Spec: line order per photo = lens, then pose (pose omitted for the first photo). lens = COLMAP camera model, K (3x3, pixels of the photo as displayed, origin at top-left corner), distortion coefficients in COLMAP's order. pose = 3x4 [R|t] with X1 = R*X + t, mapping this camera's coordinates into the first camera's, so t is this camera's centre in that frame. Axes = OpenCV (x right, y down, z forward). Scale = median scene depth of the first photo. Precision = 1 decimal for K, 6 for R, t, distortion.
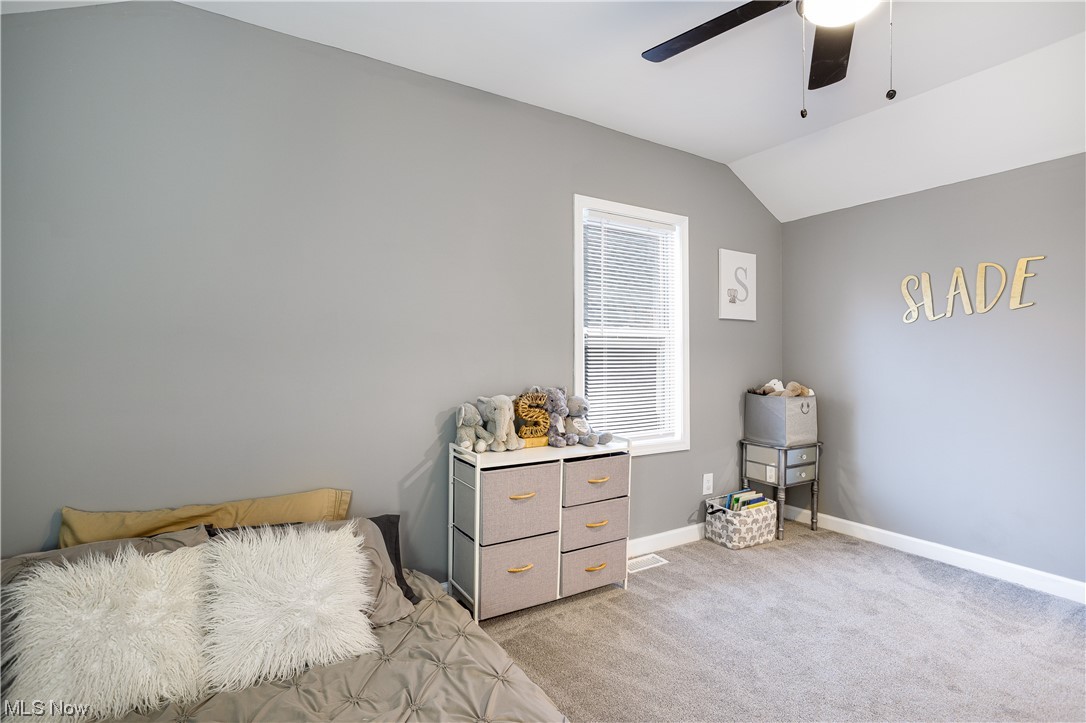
lens RADIAL K [[522.6, 0, 546.2], [0, 522.6, 360.0], [0, 0, 1]] dist [-0.020464, 0.006515]
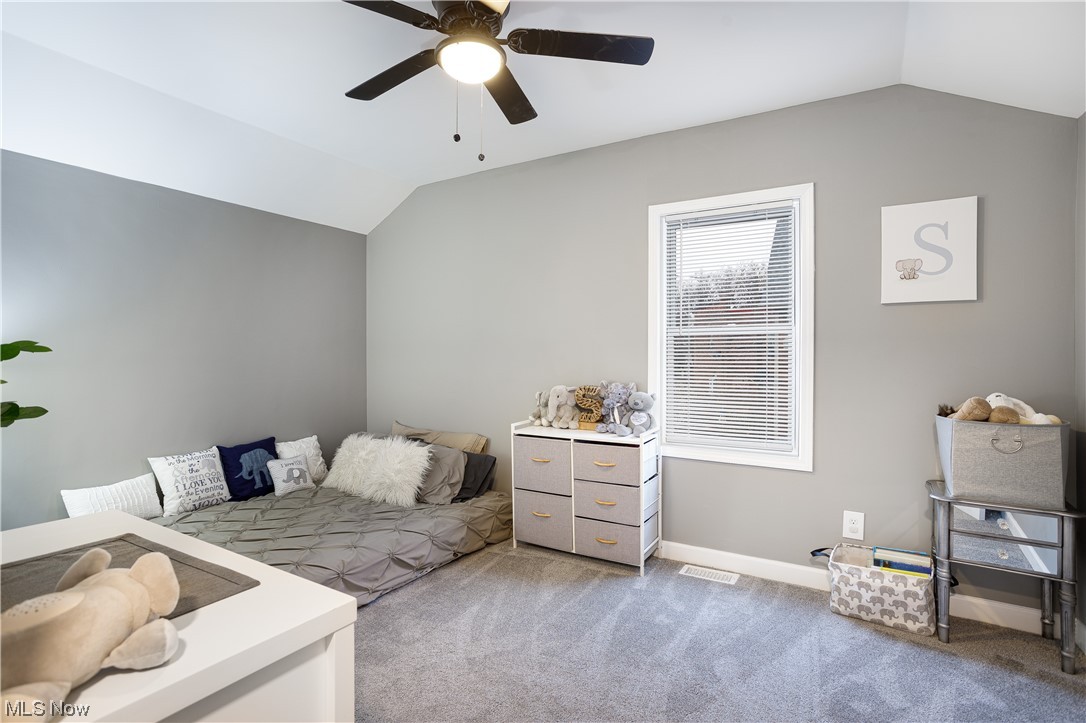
lens RADIAL K [[522.6, 0, 549.5], [0, 522.6, 360.2], [0, 0, 1]] dist [-0.020464, 0.006515]
pose [[0.465740, 0.008261, -0.884883, 0.807692], [-0.006668, 0.999961, 0.005826, -0.002649], [0.884897, 0.003187, 0.465776, 0.275110]]
